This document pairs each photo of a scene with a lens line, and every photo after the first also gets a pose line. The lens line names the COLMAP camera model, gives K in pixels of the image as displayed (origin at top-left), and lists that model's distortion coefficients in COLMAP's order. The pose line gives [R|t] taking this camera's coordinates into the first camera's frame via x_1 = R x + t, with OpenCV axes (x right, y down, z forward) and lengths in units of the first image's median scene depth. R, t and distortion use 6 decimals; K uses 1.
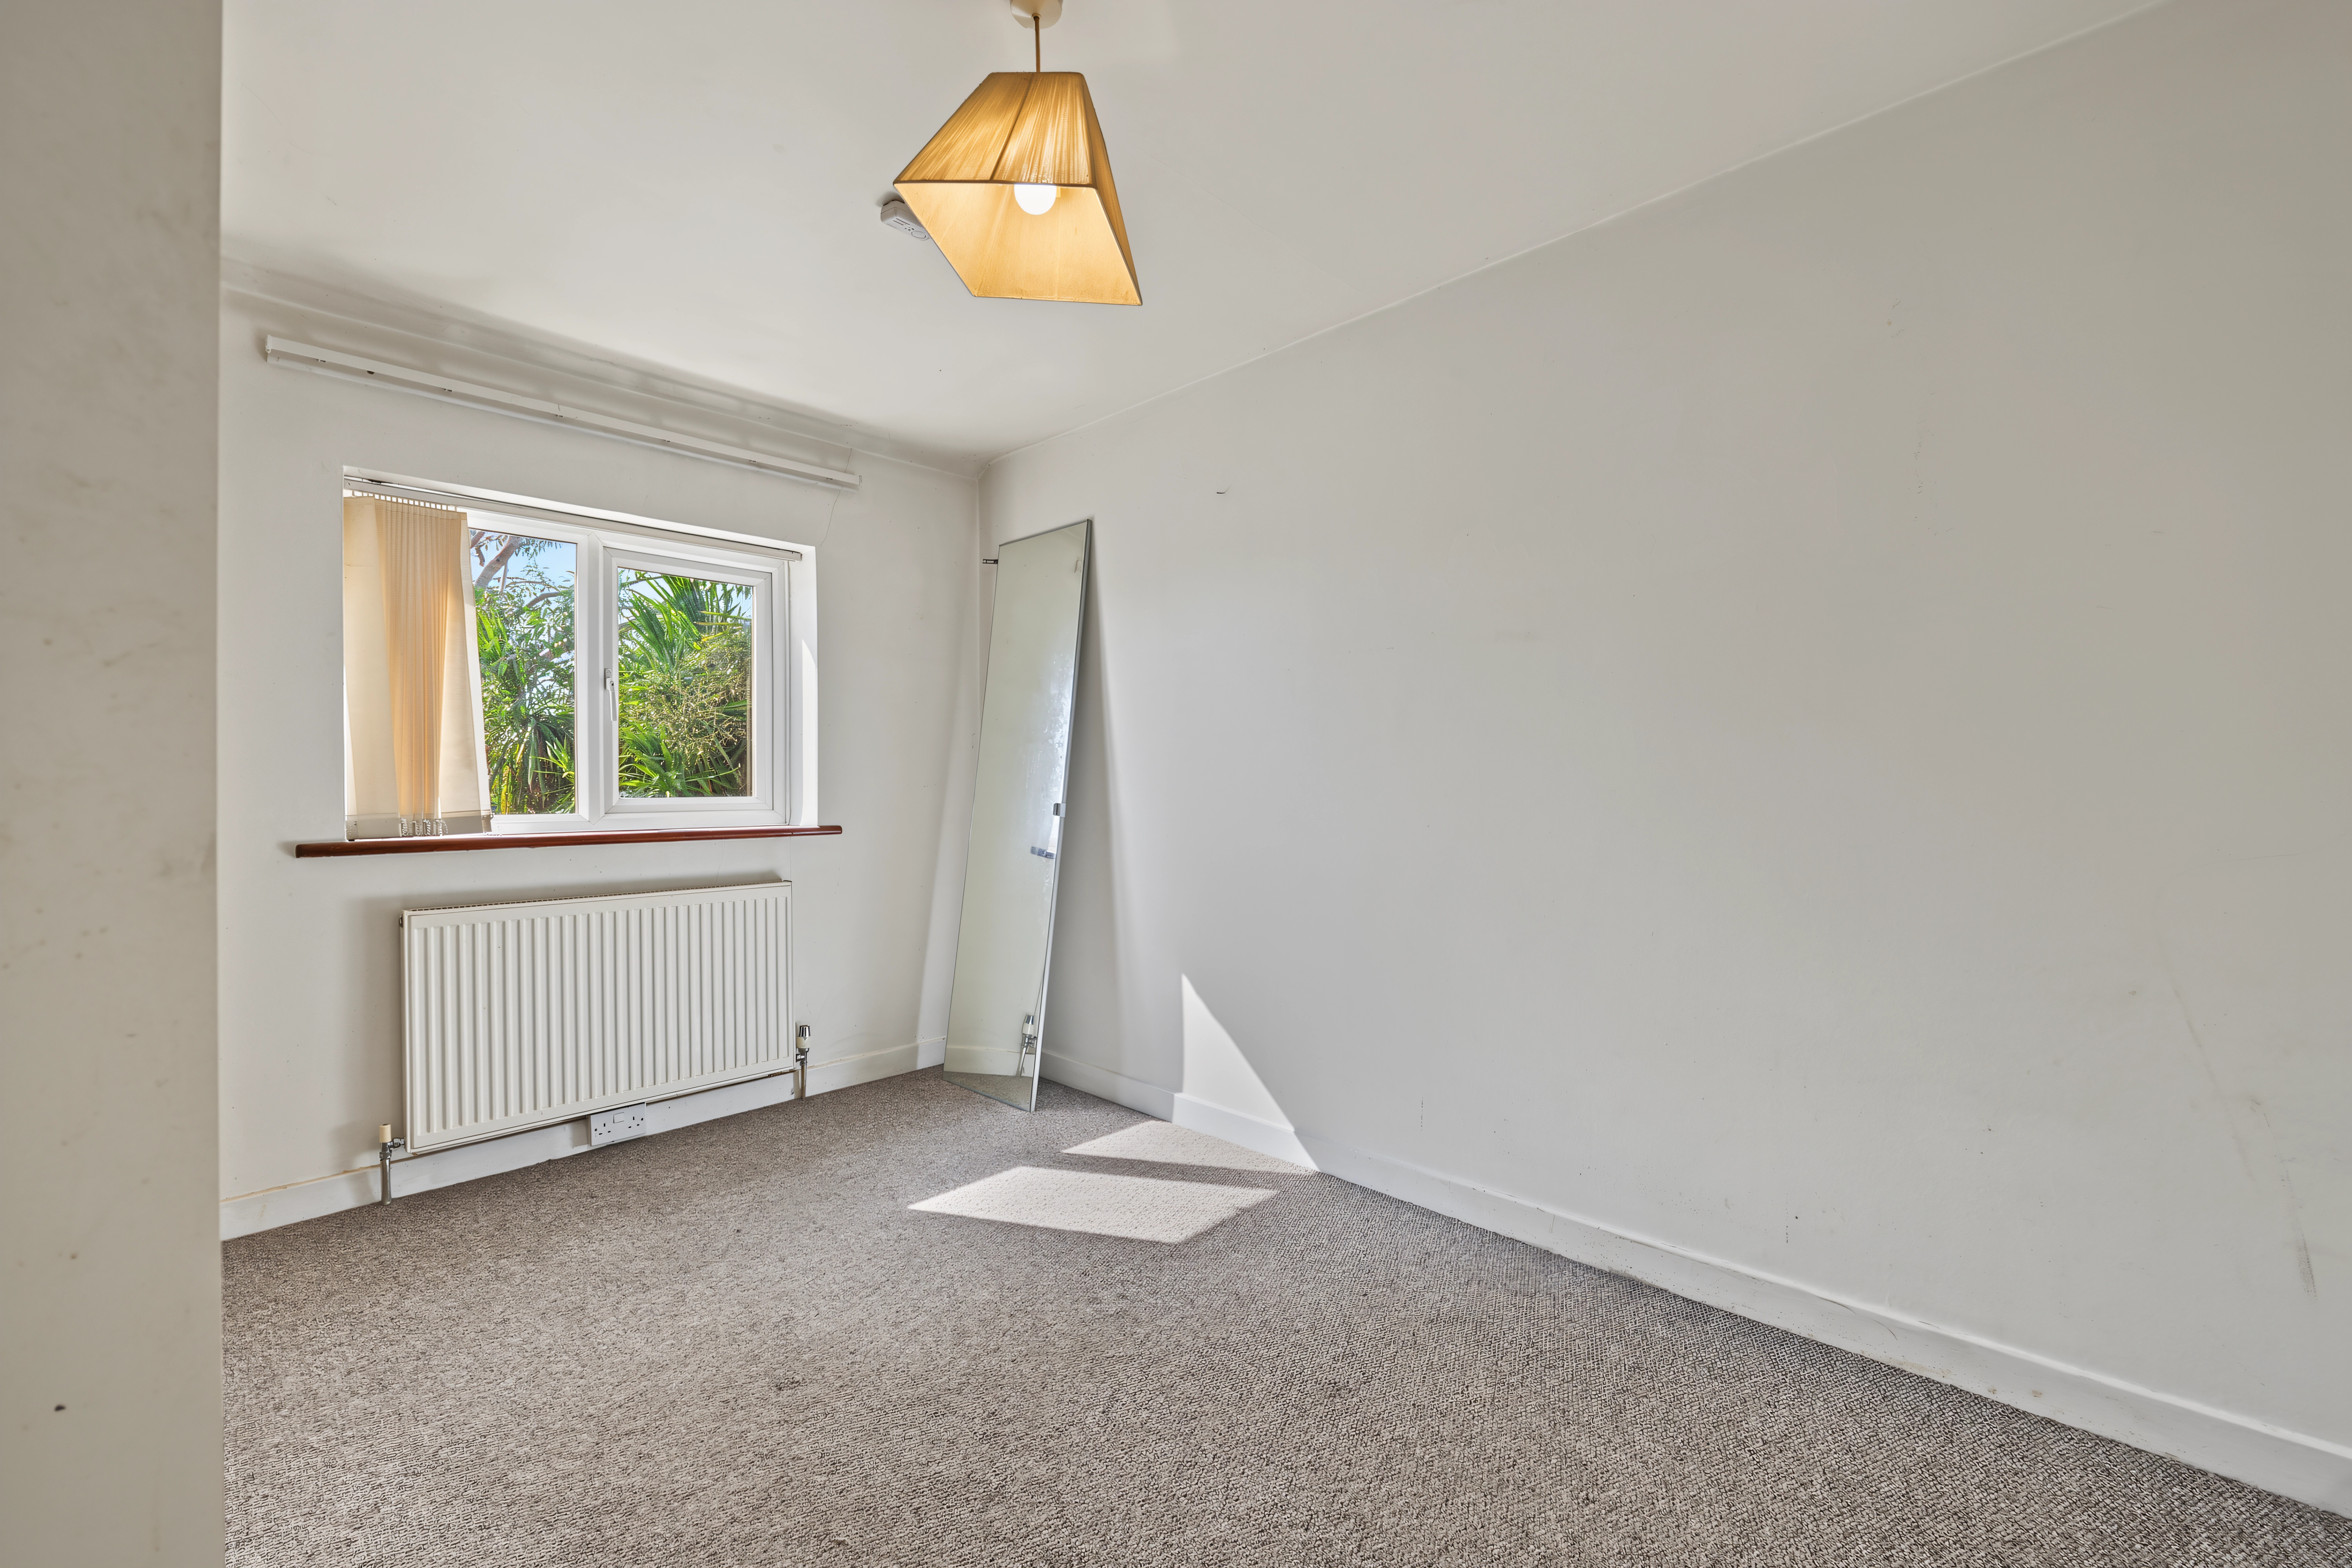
lens RADIAL K [[946.4, 0, 1180.2], [0, 946.4, 789.0], [0, 0, 1]] dist [-0.013498, 0.000049]
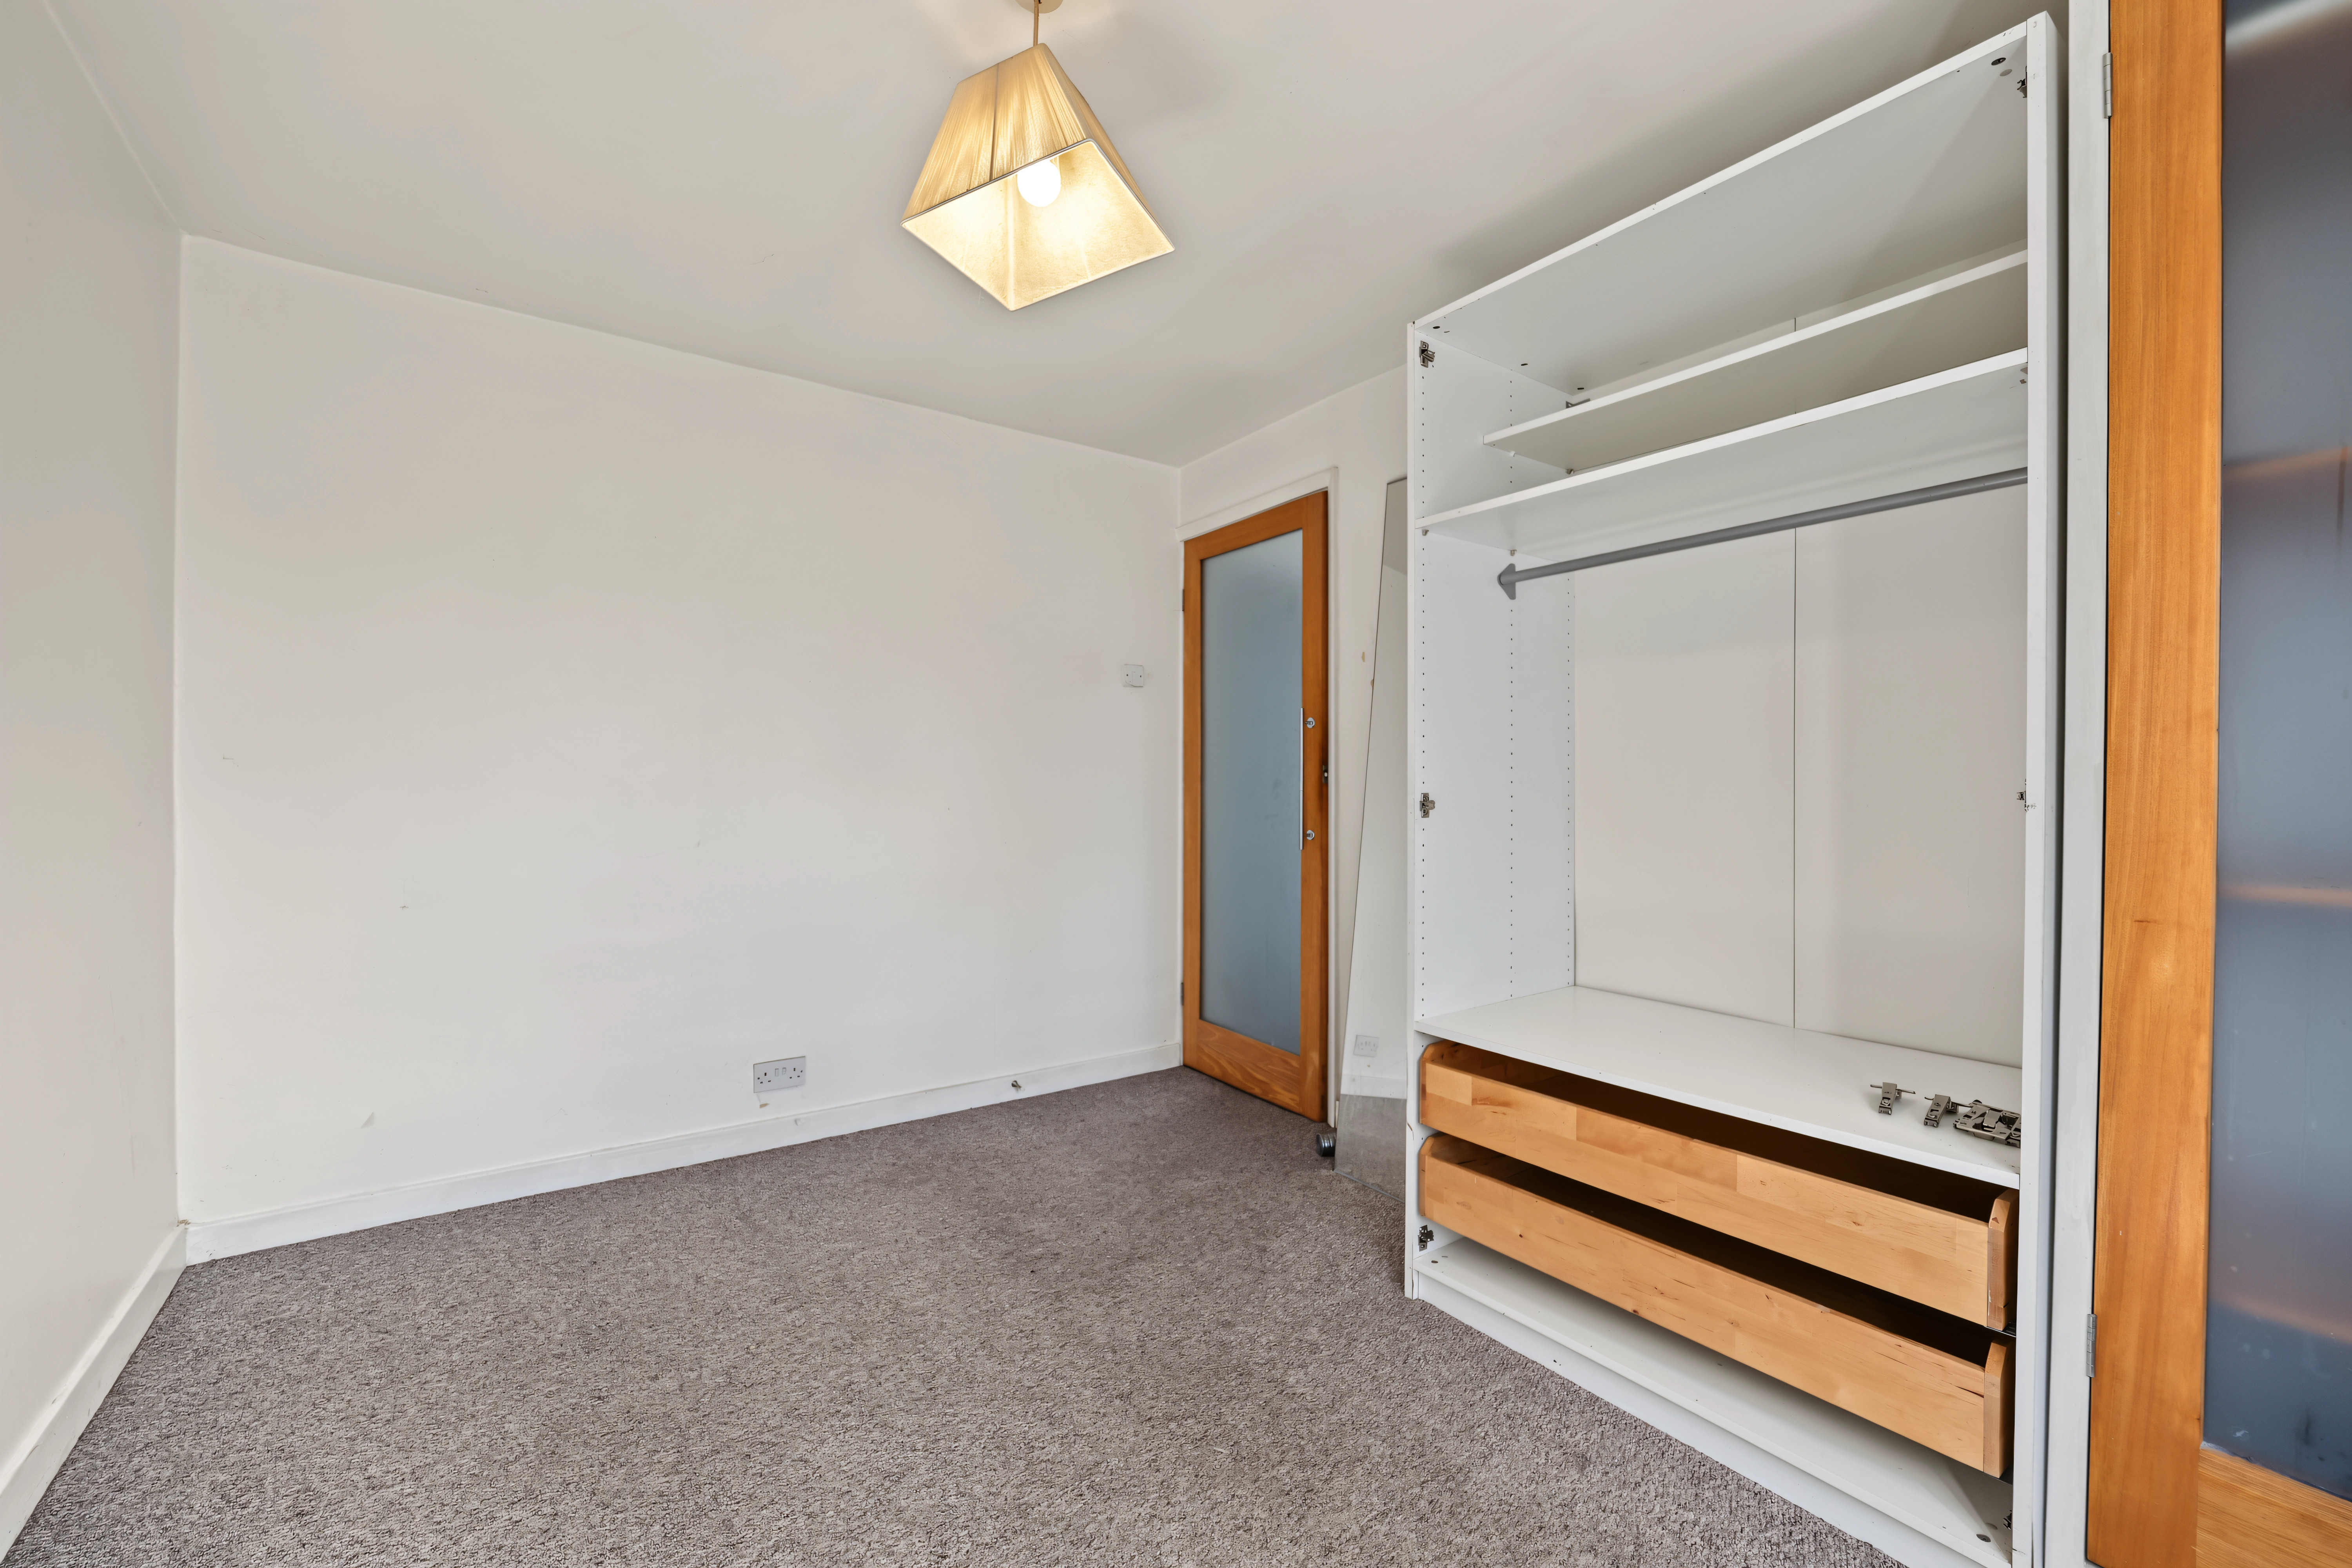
lens RADIAL K [[959.2, 0, 1167.4], [0, 959.2, 785.5], [0, 0, 1]] dist [-0.013565, -0.000059]
pose [[-0.980394, -0.001878, 0.197040, -0.262565], [-0.000034, 0.999956, 0.009363, -0.010313], [-0.197049, 0.009173, -0.980351, 1.071154]]
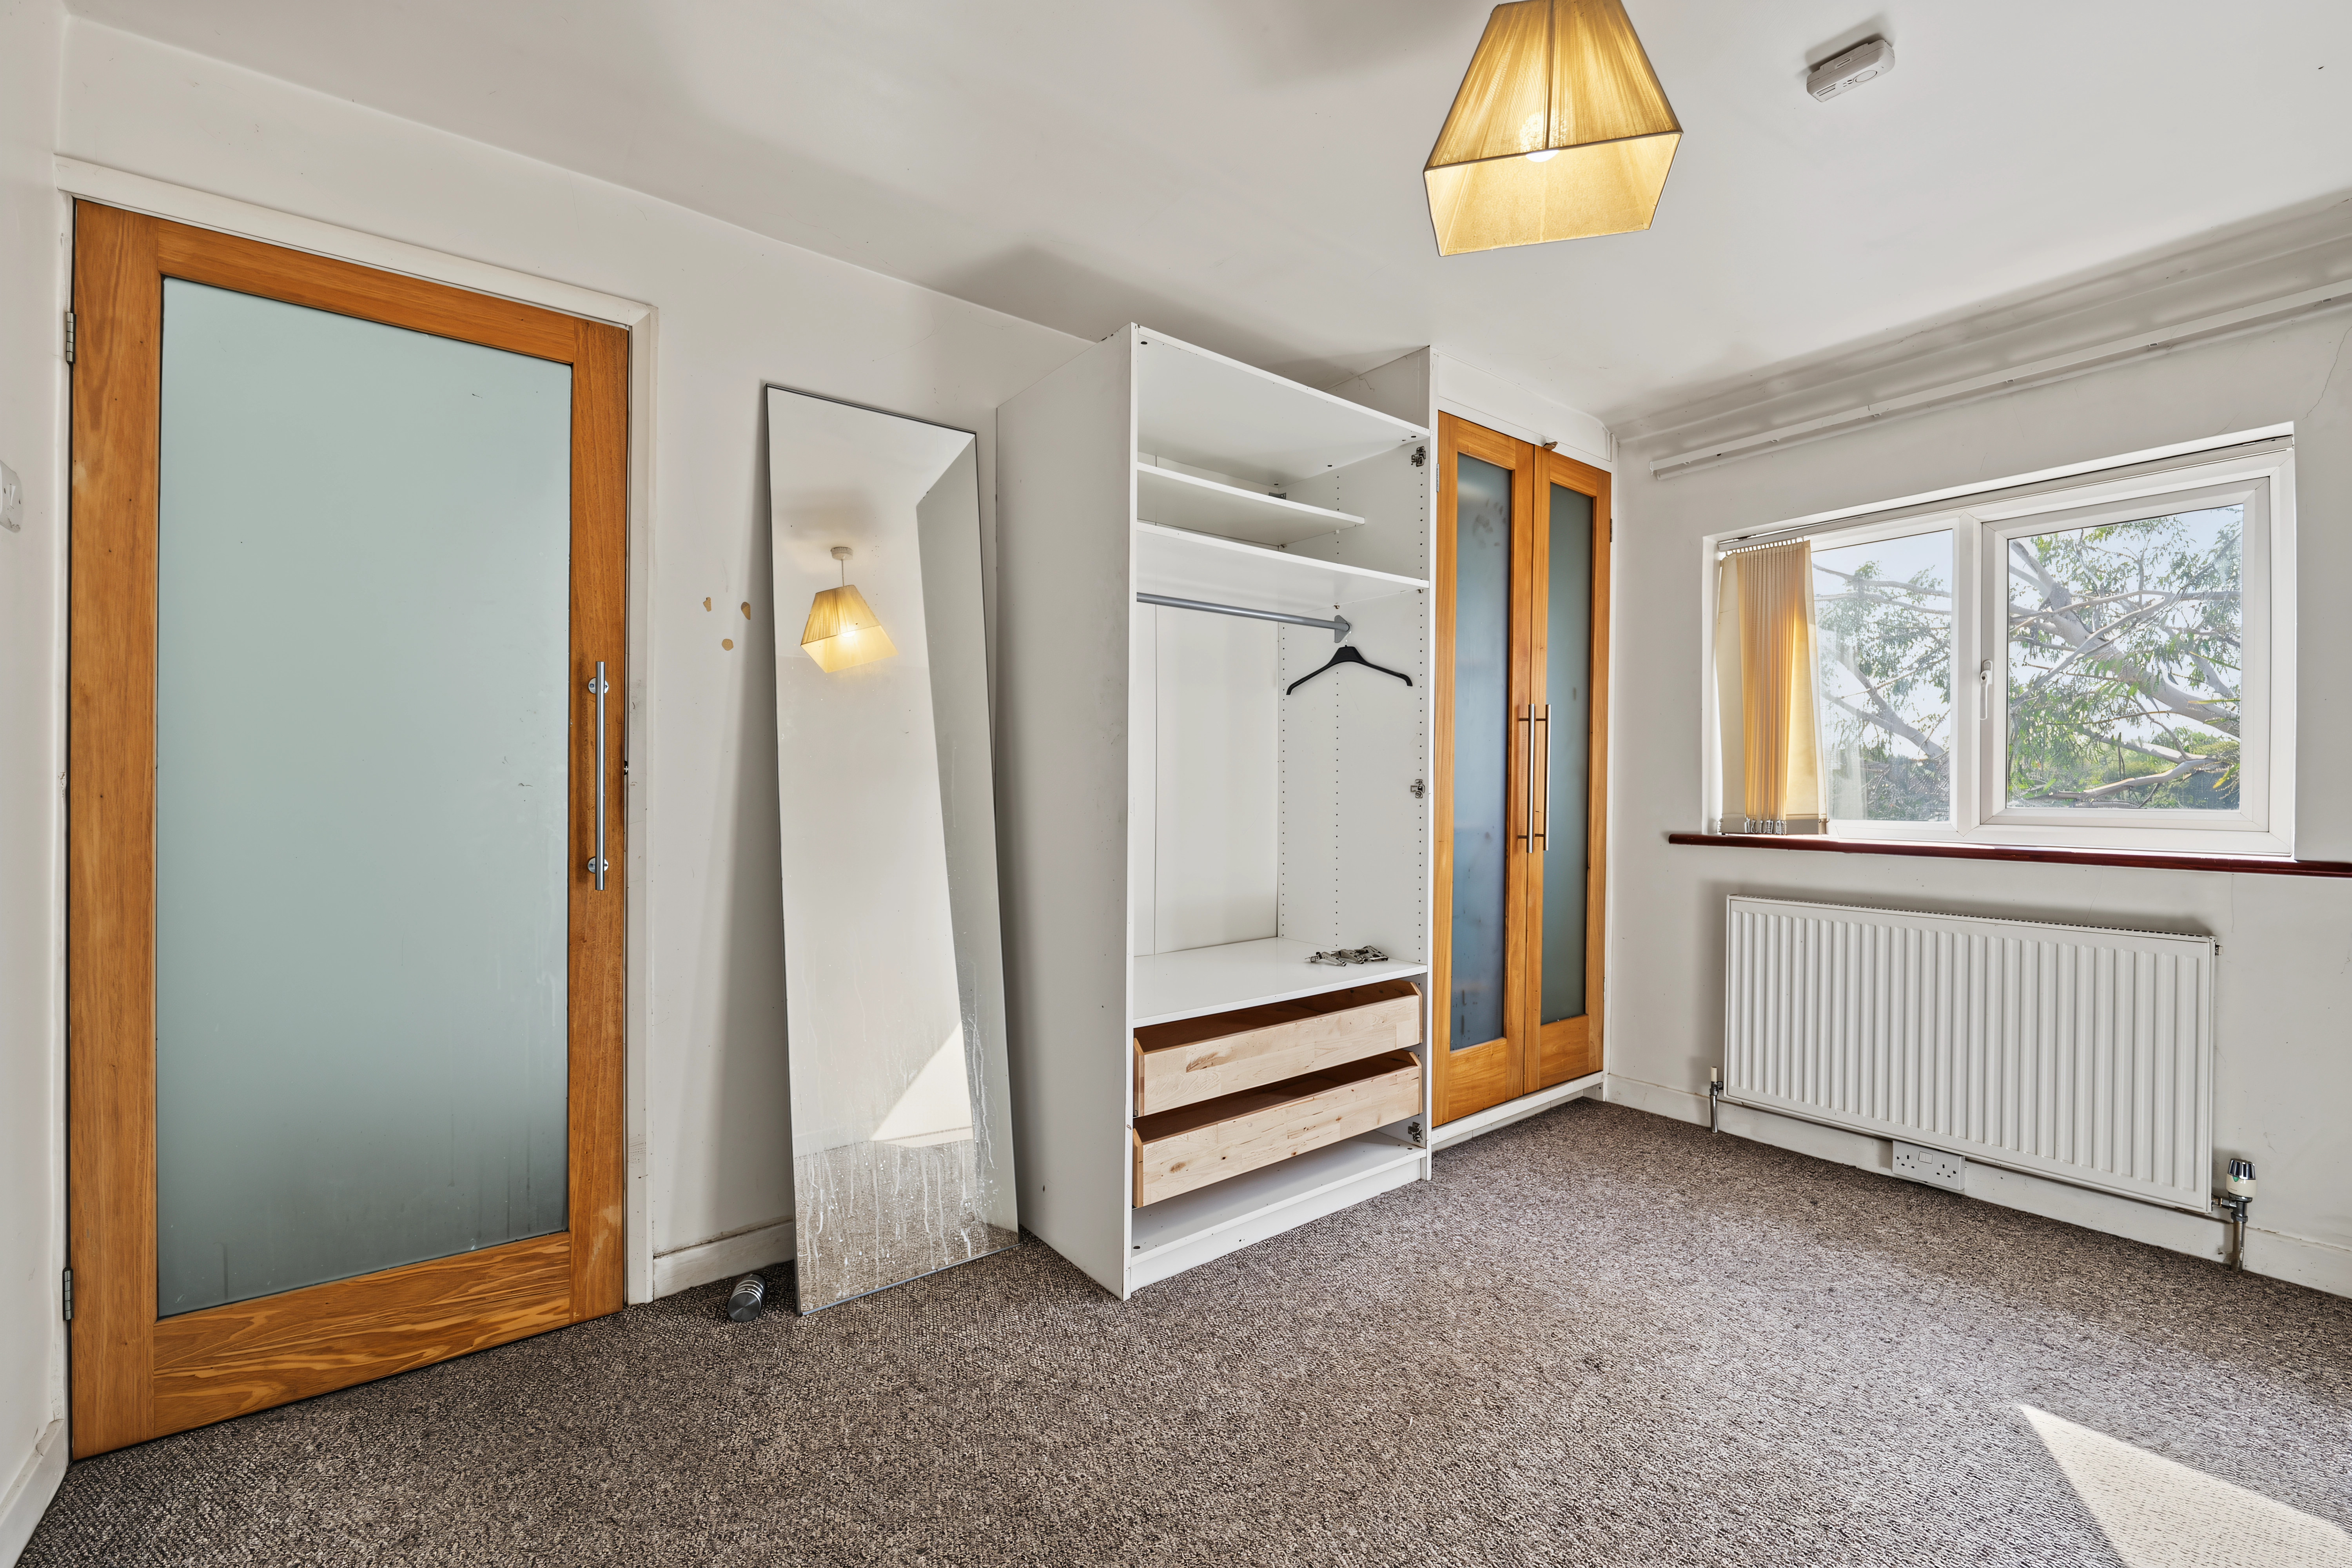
lens RADIAL K [[959.2, 0, 1167.4], [0, 959.2, 785.5], [0, 0, 1]] dist [-0.013565, -0.000059]
pose [[-0.157204, 0.004458, -0.987556, 0.444306], [-0.009676, 0.999935, 0.006054, -0.009012], [0.987519, 0.010507, -0.157150, 0.436599]]
